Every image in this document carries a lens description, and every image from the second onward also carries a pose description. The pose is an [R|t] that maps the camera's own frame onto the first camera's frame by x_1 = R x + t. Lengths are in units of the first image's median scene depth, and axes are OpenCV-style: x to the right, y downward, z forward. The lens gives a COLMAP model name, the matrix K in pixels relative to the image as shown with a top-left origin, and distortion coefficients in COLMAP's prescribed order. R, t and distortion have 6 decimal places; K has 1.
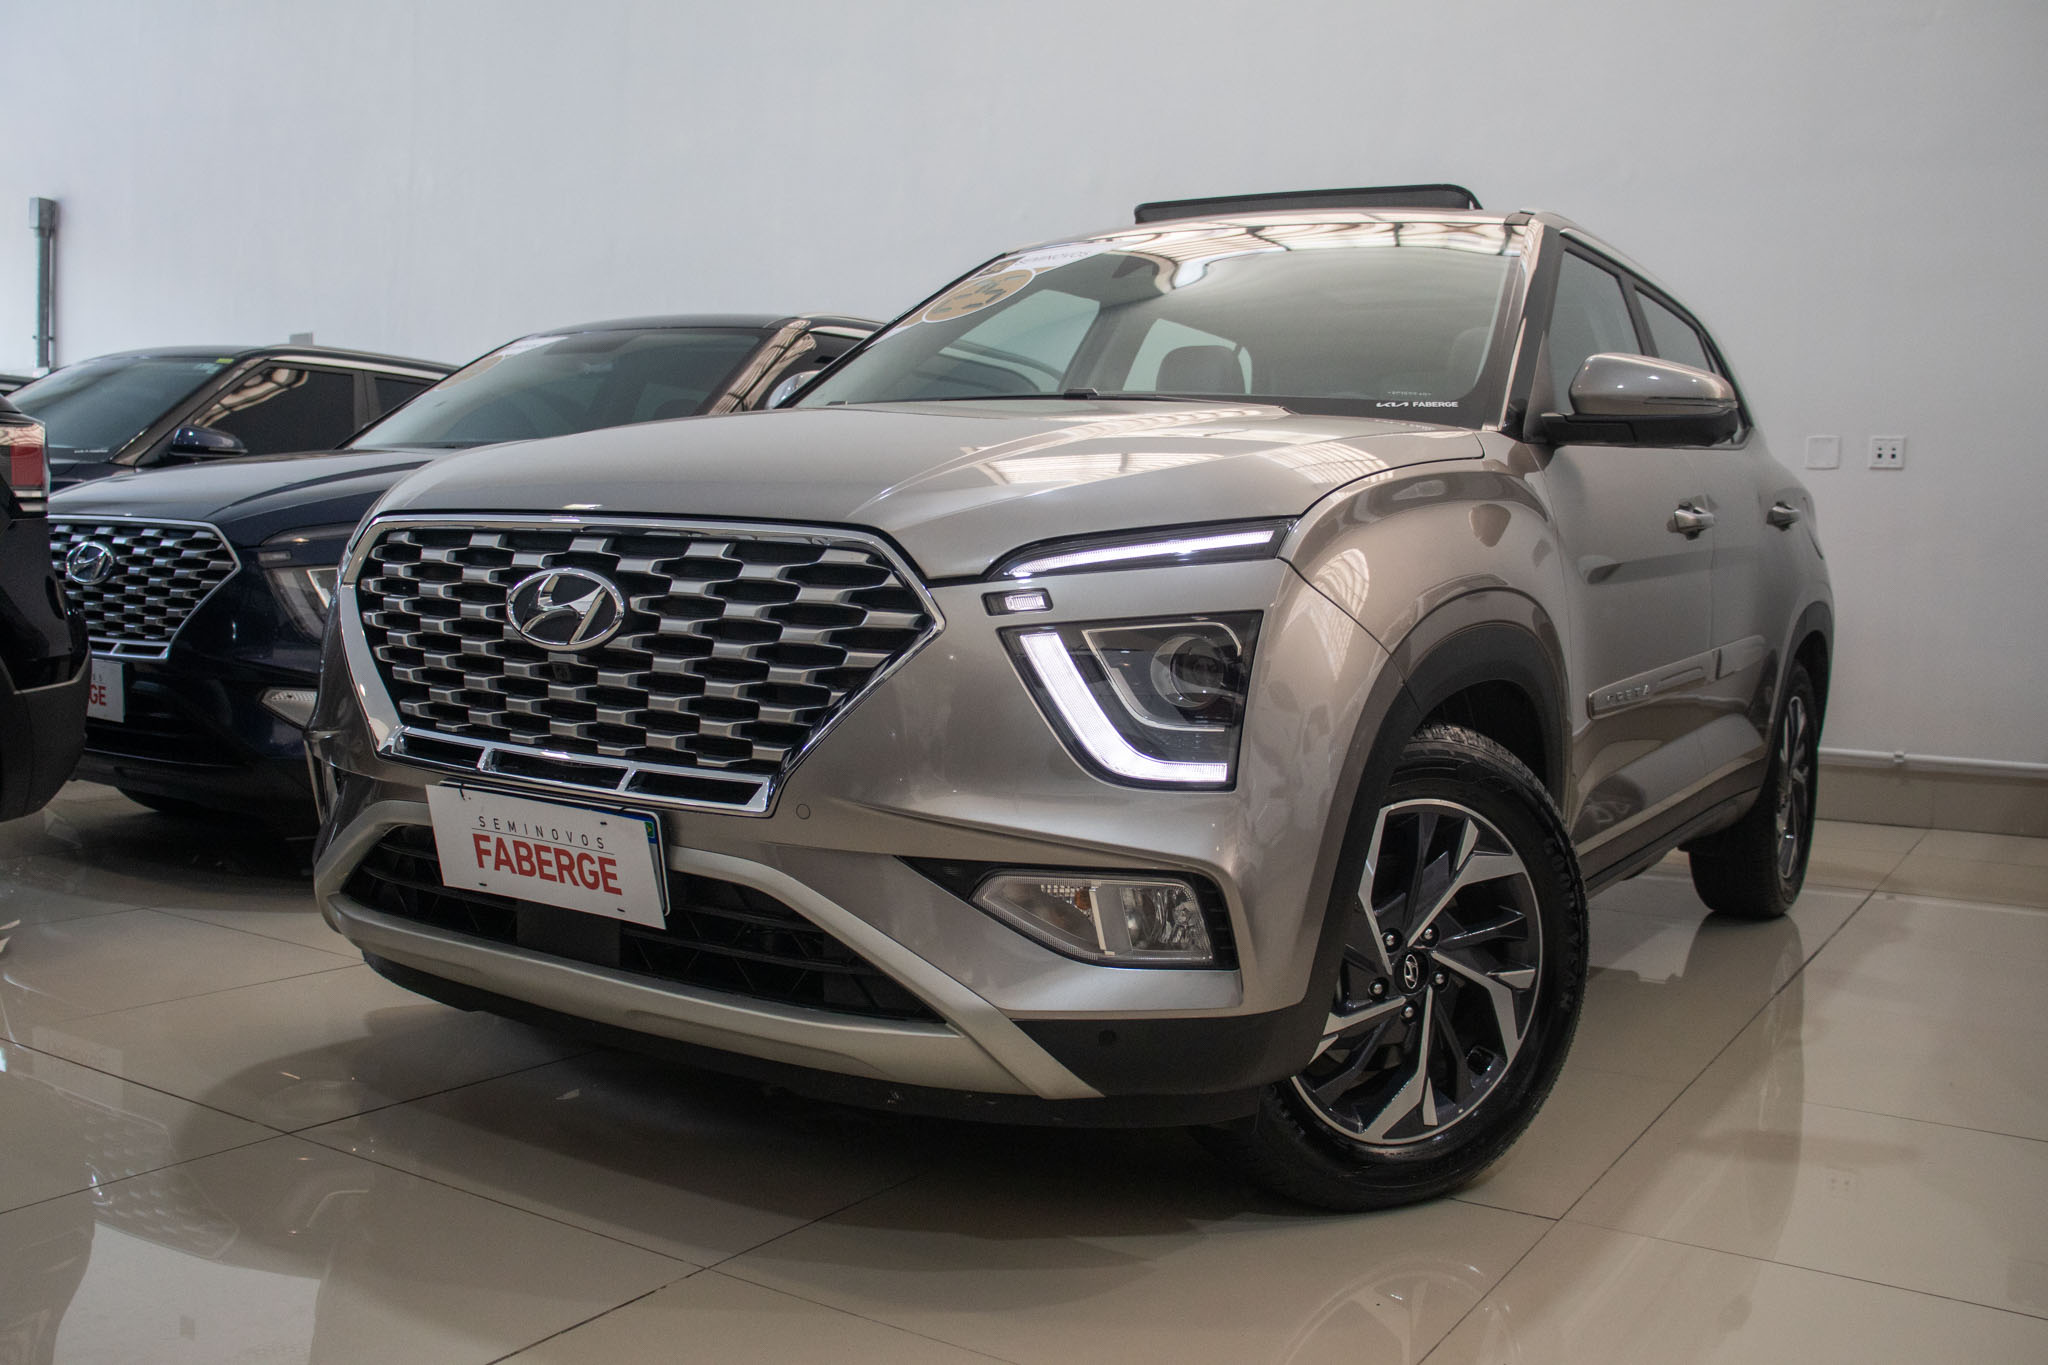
lens RADIAL K [[1819.5, 0, 1023.9], [0, 1819.5, 674.5], [0, 0, 1]] dist [-0.068465, 0.000938]
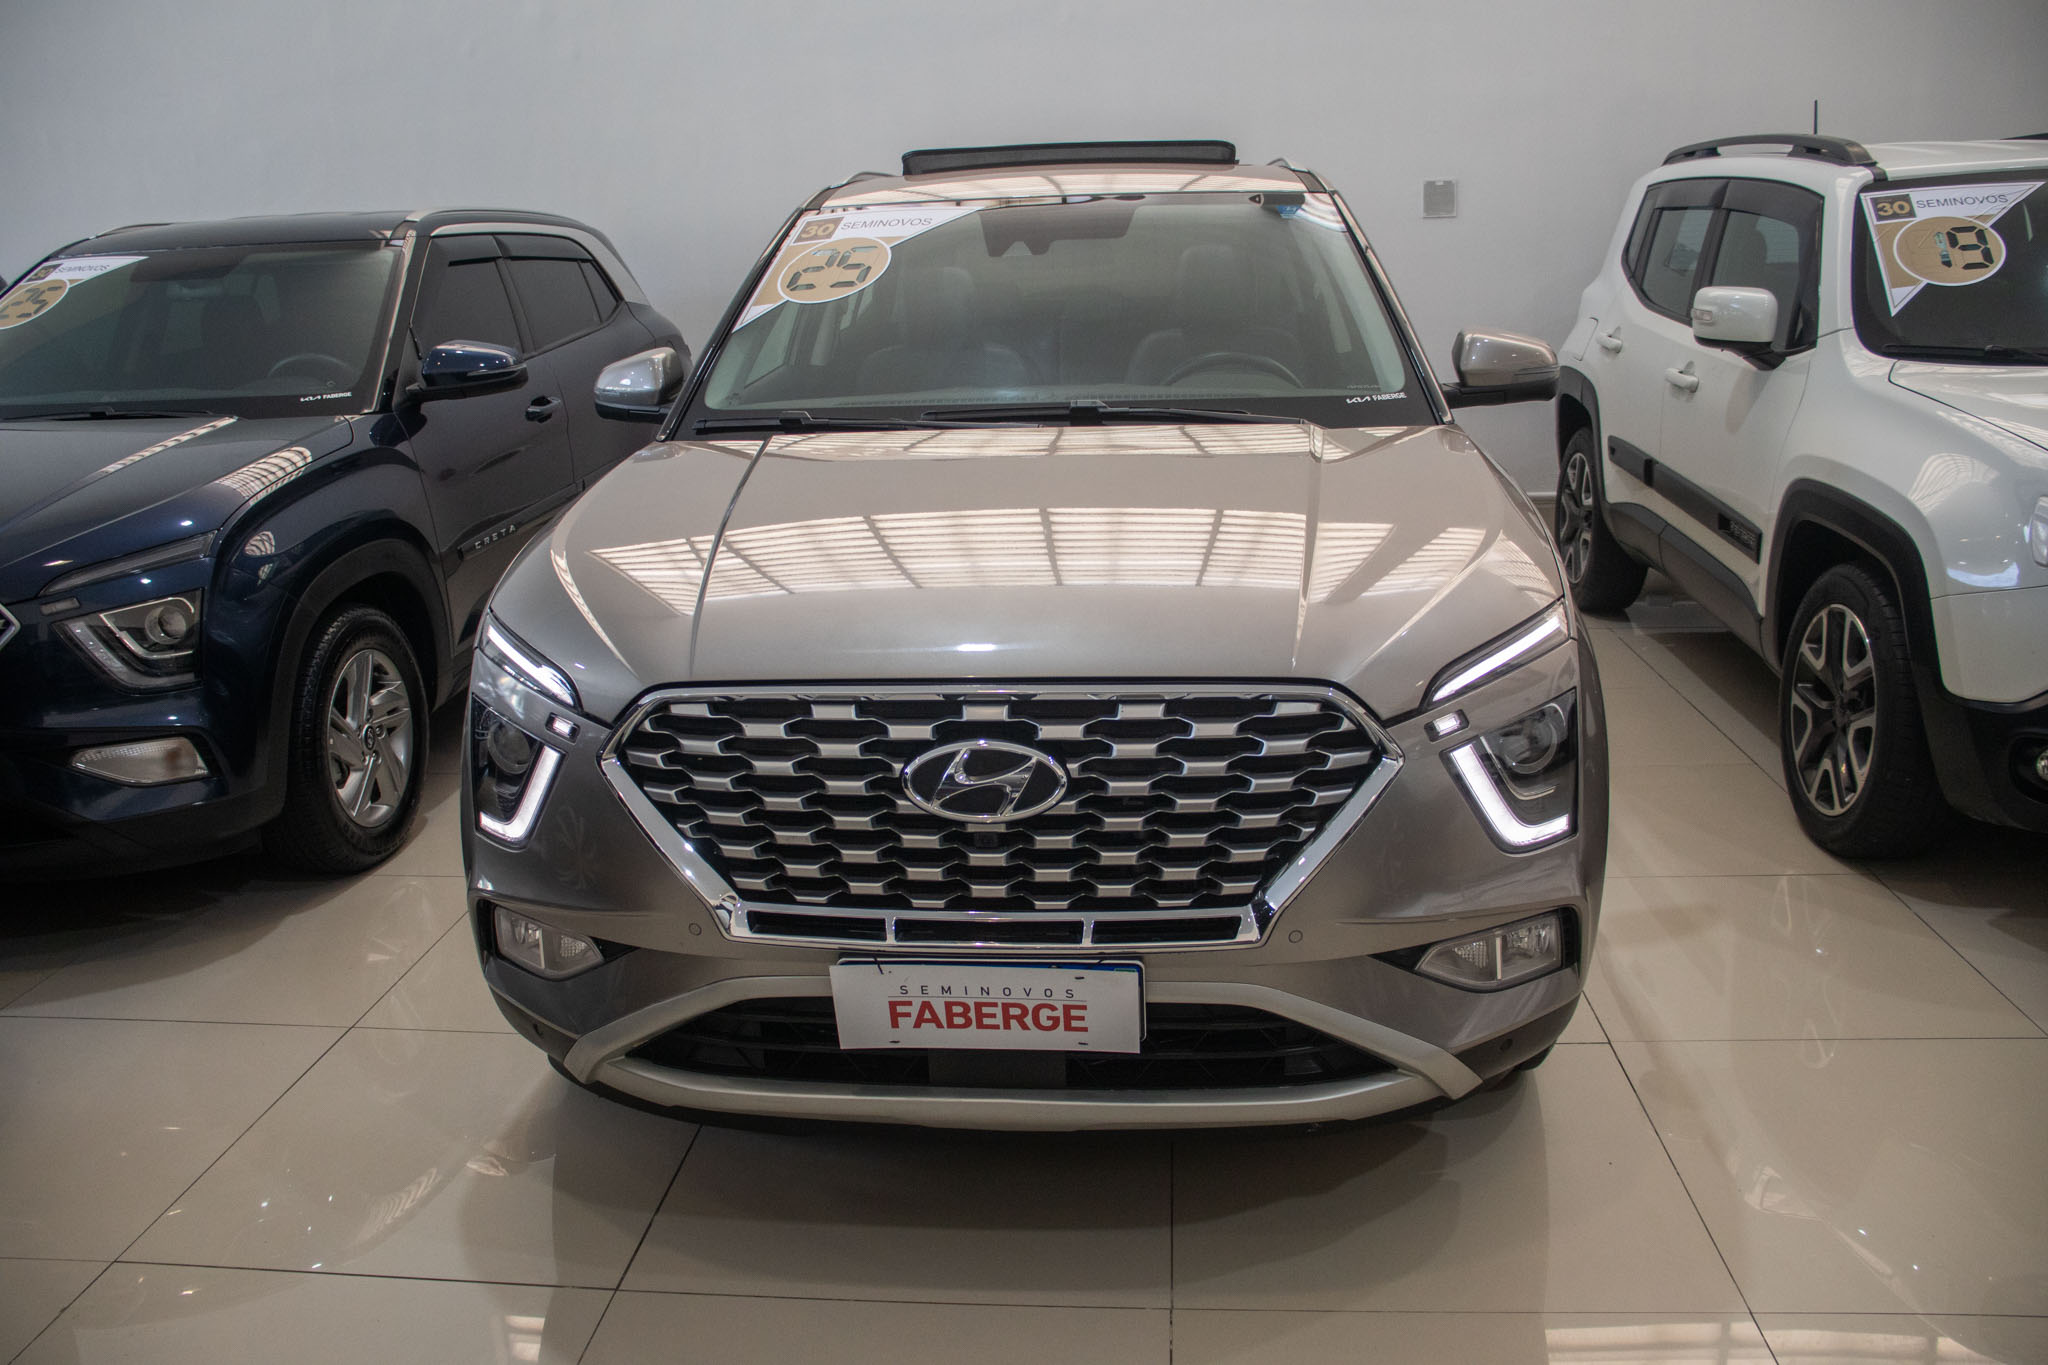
lens RADIAL K [[1669.9, 0, 1025.2], [0, 1669.9, 684.6], [0, 0, 1]] dist [-0.140163, 0.050057]
pose [[0.886050, -0.181814, 0.426450, -0.645140], [0.098441, 0.972697, 0.210168, -0.294184], [-0.453018, -0.144239, 0.879755, 0.176951]]
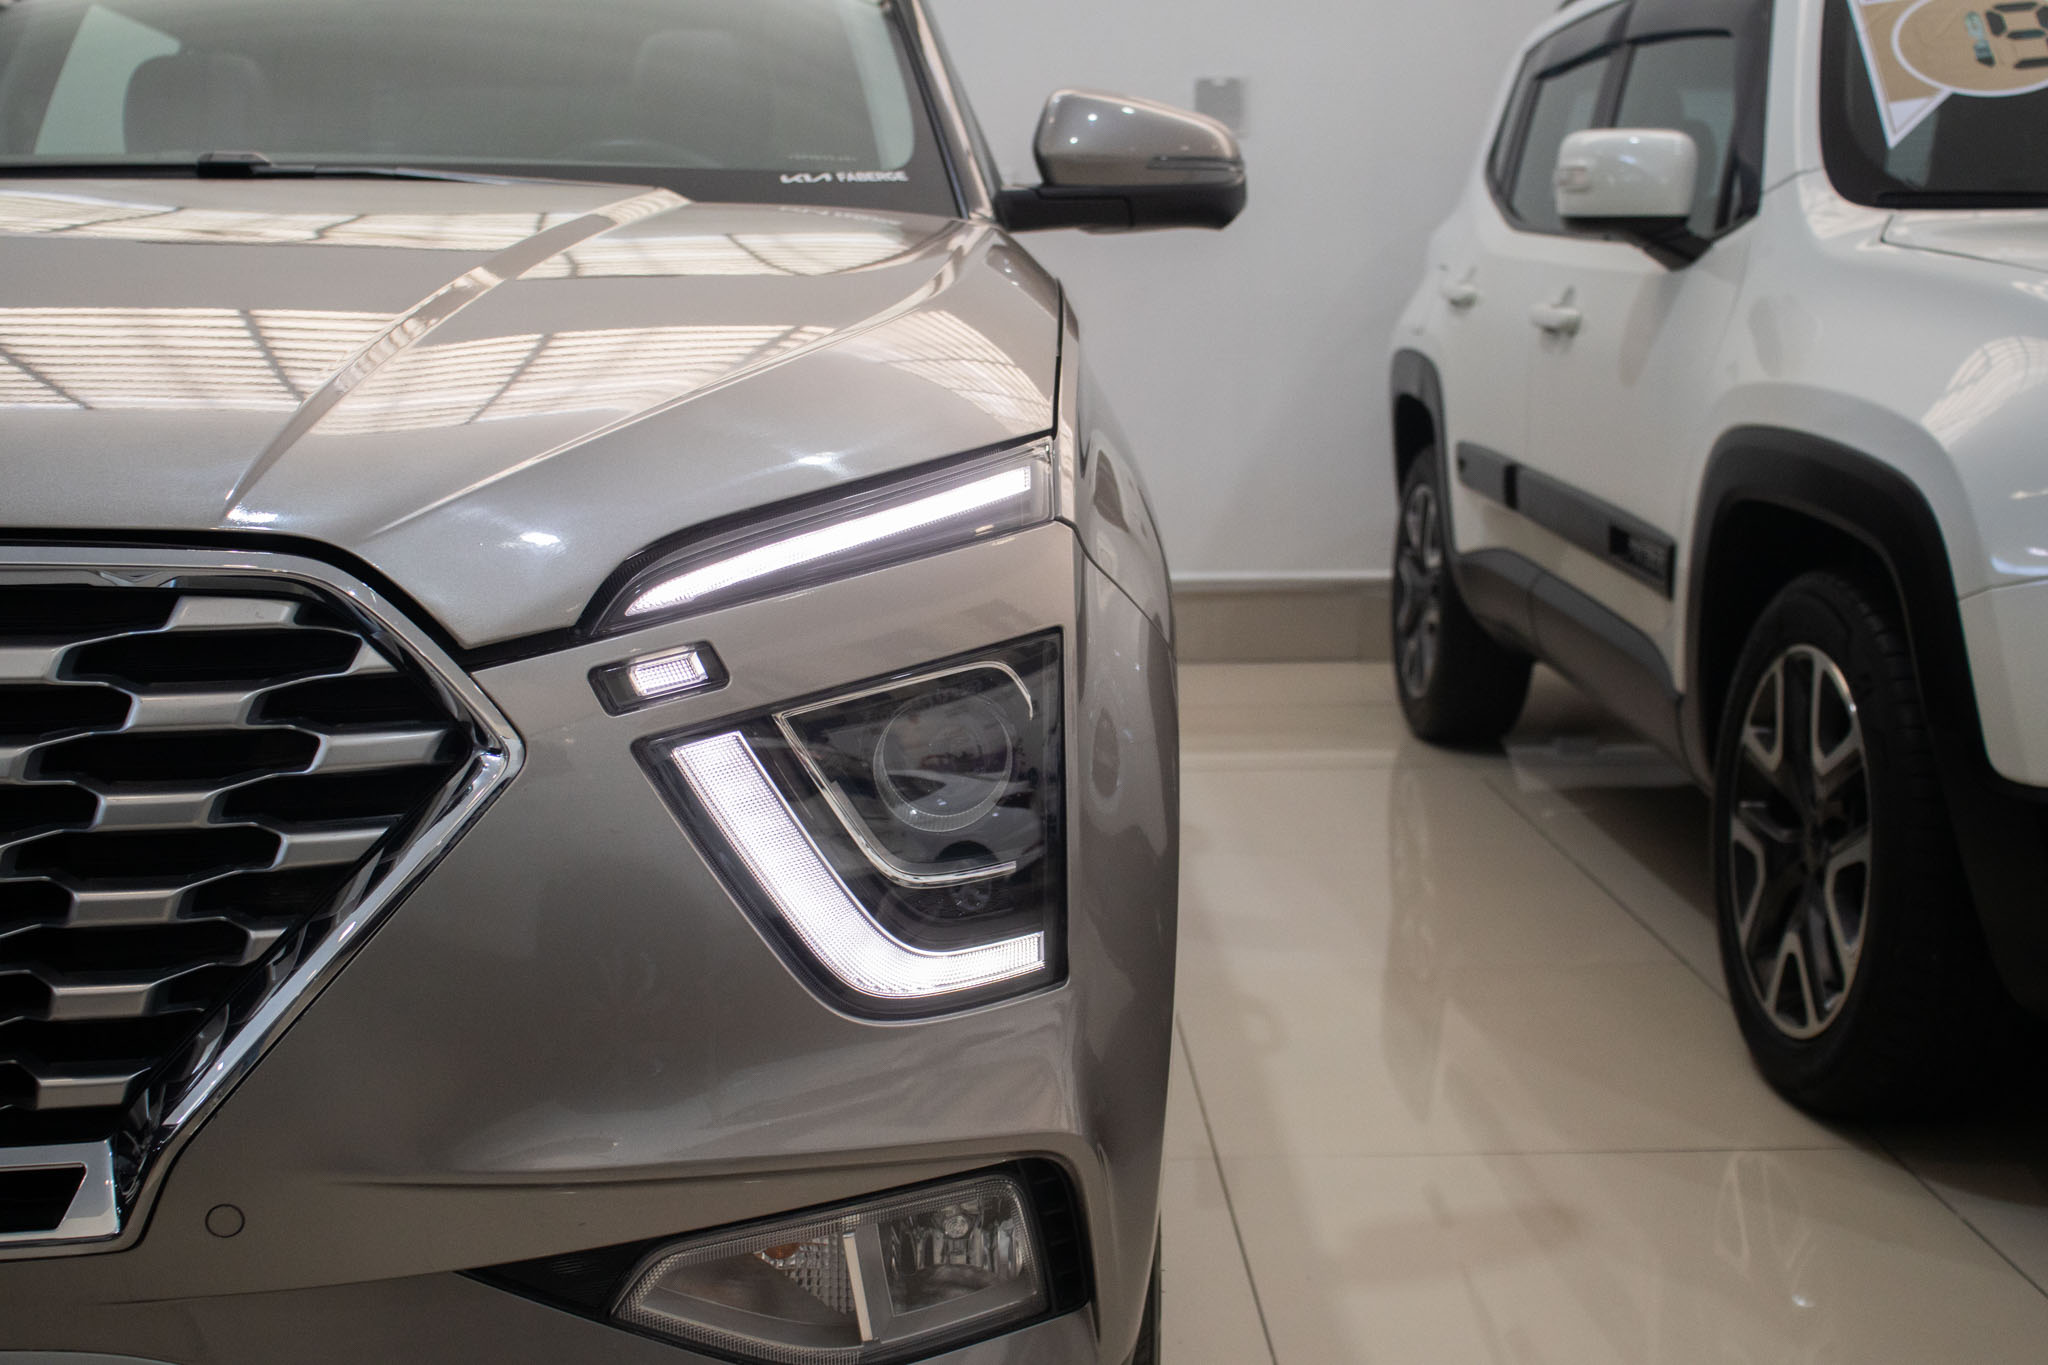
lens RADIAL K [[2391.4, 0, 1024.0], [0, 2391.4, 679.4], [0, 0, 1]] dist [-0.045878, 0.000000]
pose [[0.832760, -0.124813, 0.539382, -0.235698], [0.075982, 0.990803, 0.111963, -0.093026], [-0.548396, -0.052255, 0.834585, 0.413768]]
